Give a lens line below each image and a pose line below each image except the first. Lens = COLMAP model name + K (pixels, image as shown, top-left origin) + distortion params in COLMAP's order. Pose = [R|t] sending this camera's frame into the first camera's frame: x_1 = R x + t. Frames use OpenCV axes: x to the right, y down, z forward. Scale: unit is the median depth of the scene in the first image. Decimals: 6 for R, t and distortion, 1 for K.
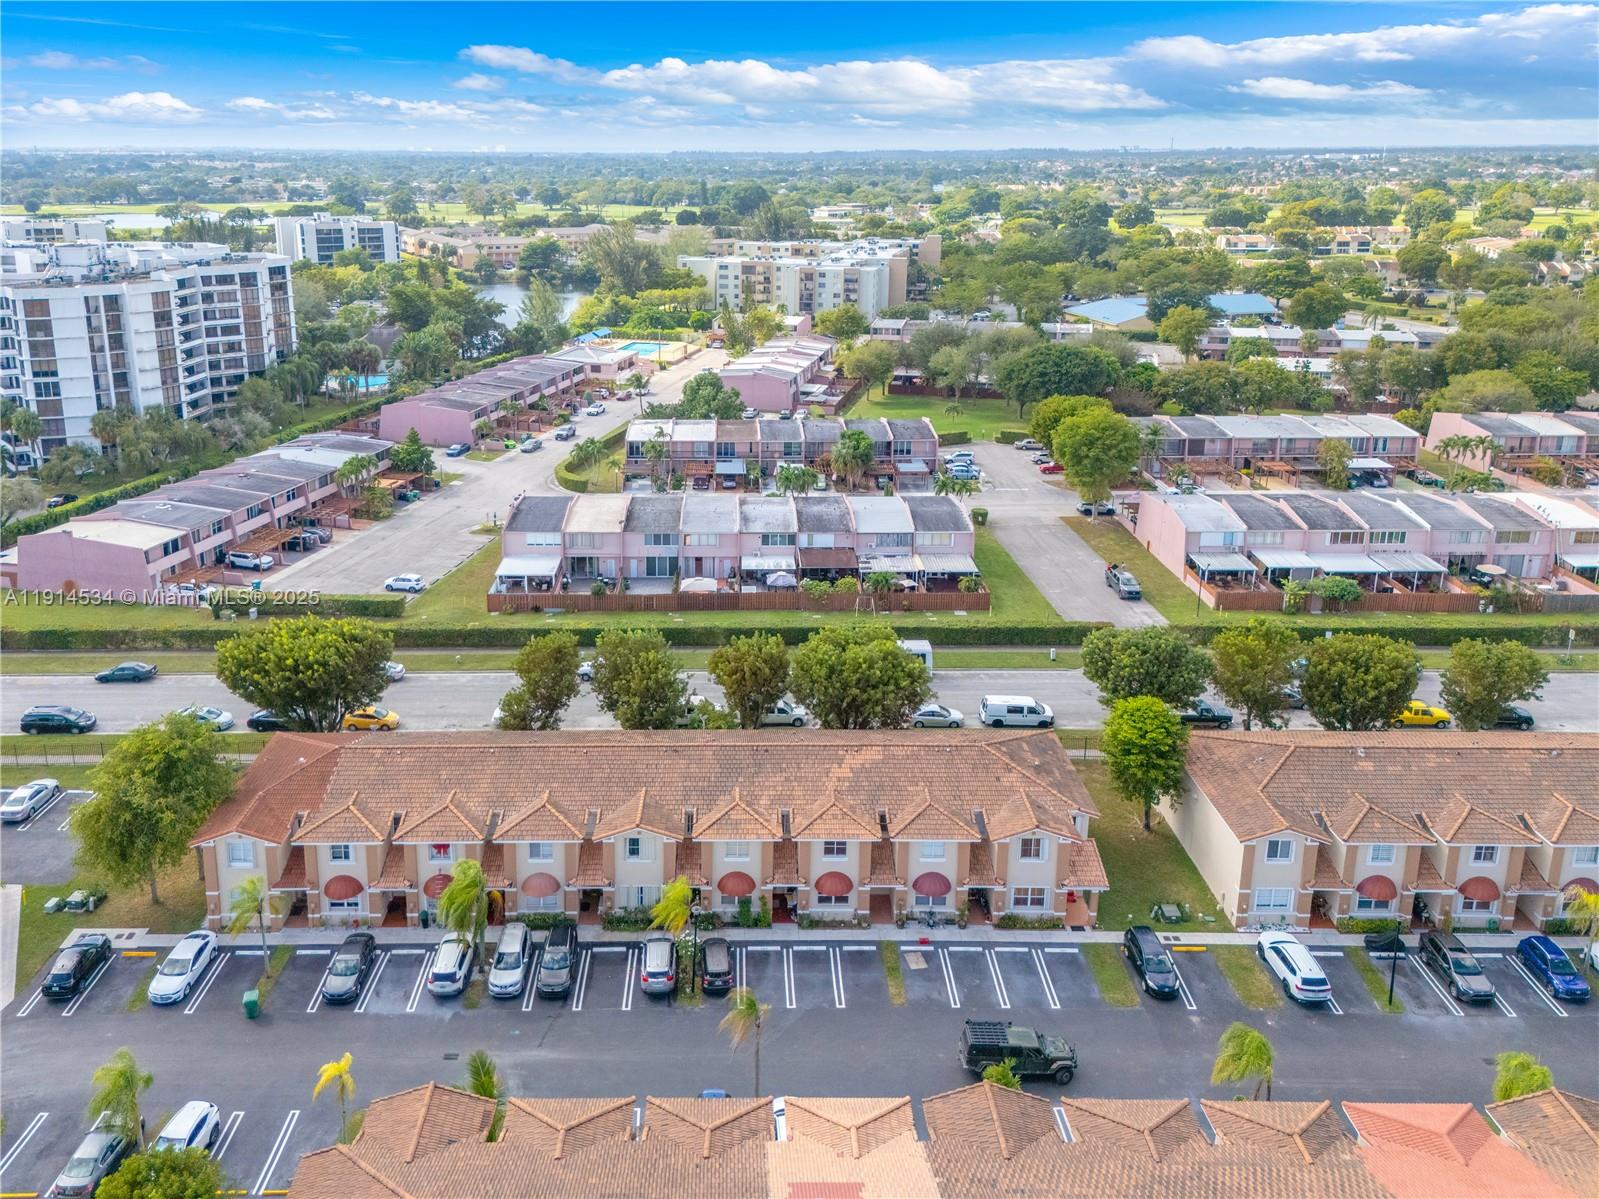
lens RADIAL K [[1176.8, 0, 796.7], [0, 1176.8, 502.1], [0, 0, 1]] dist [0.087319, -0.126177]
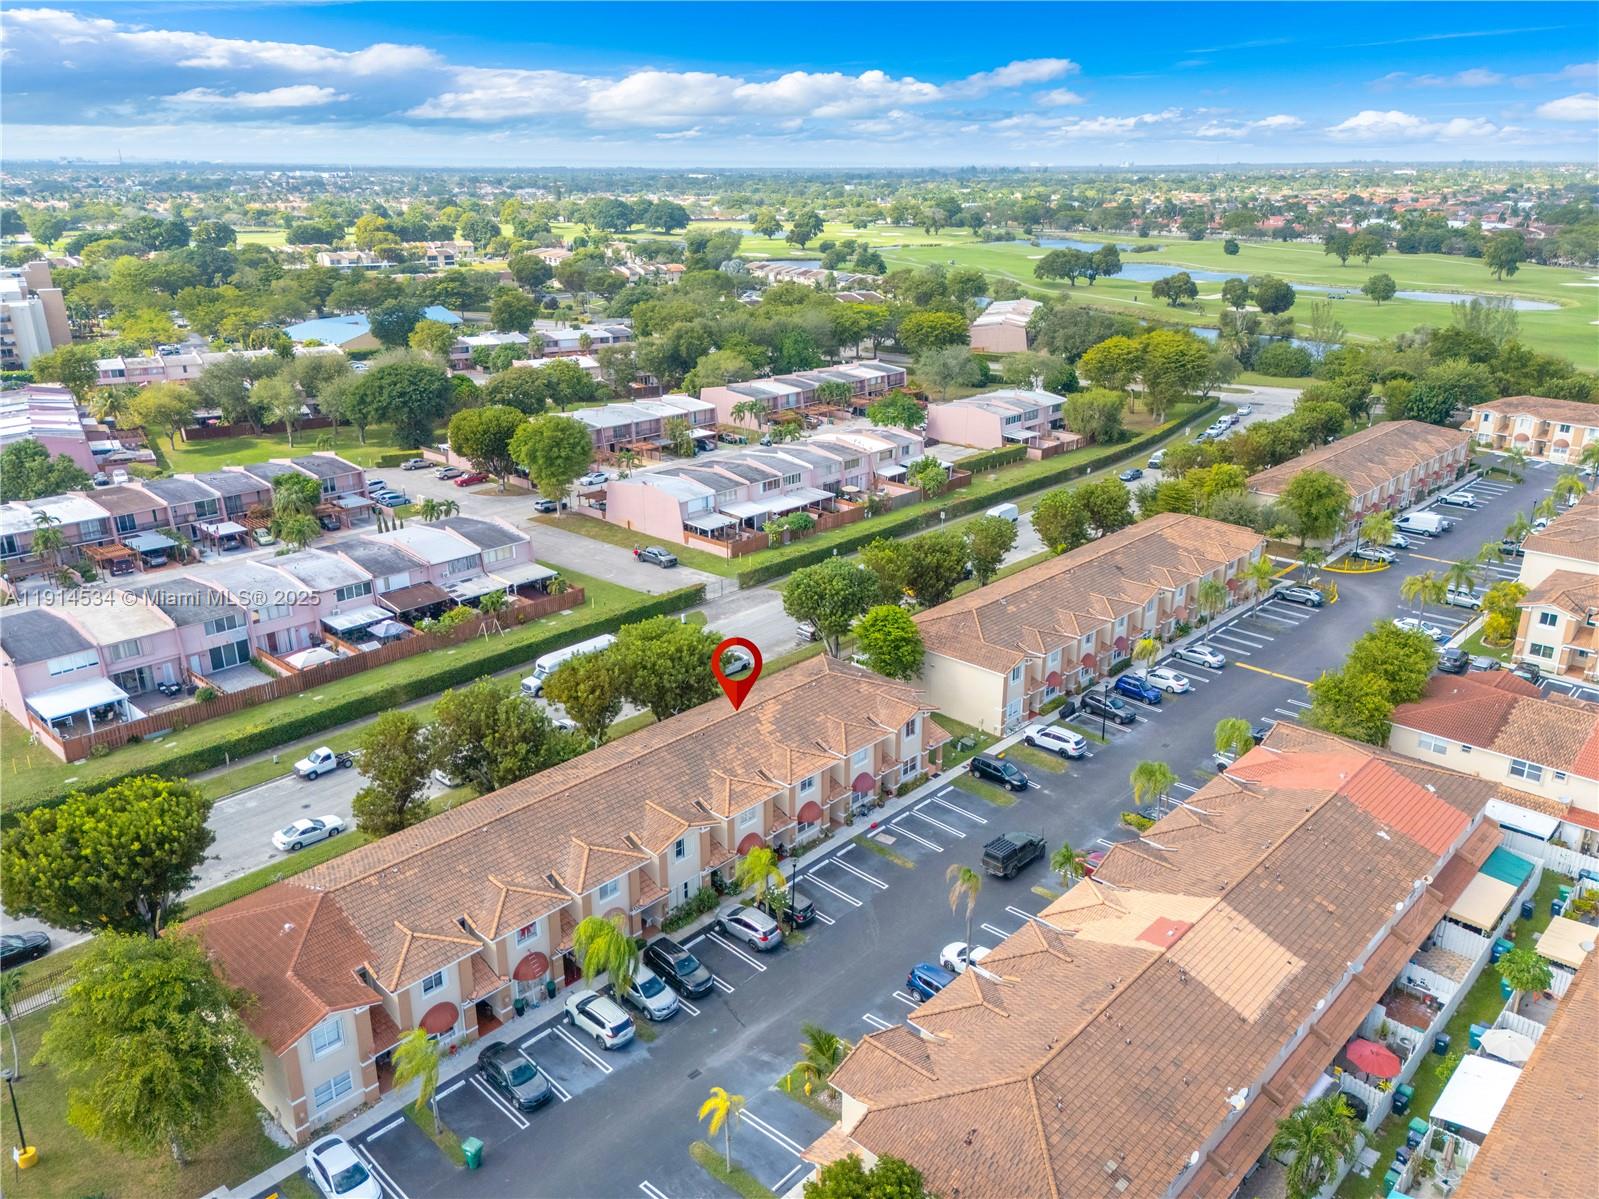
lens RADIAL K [[1154.5, 0, 799.5], [0, 1154.5, 599.5], [0, 0, 1]] dist [0.009458, -0.006296]
pose [[0.673840, -0.241256, 0.698381, -0.423829], [0.191147, 0.969934, 0.150634, -0.032651], [-0.713725, 0.031991, 0.699695, 0.118310]]
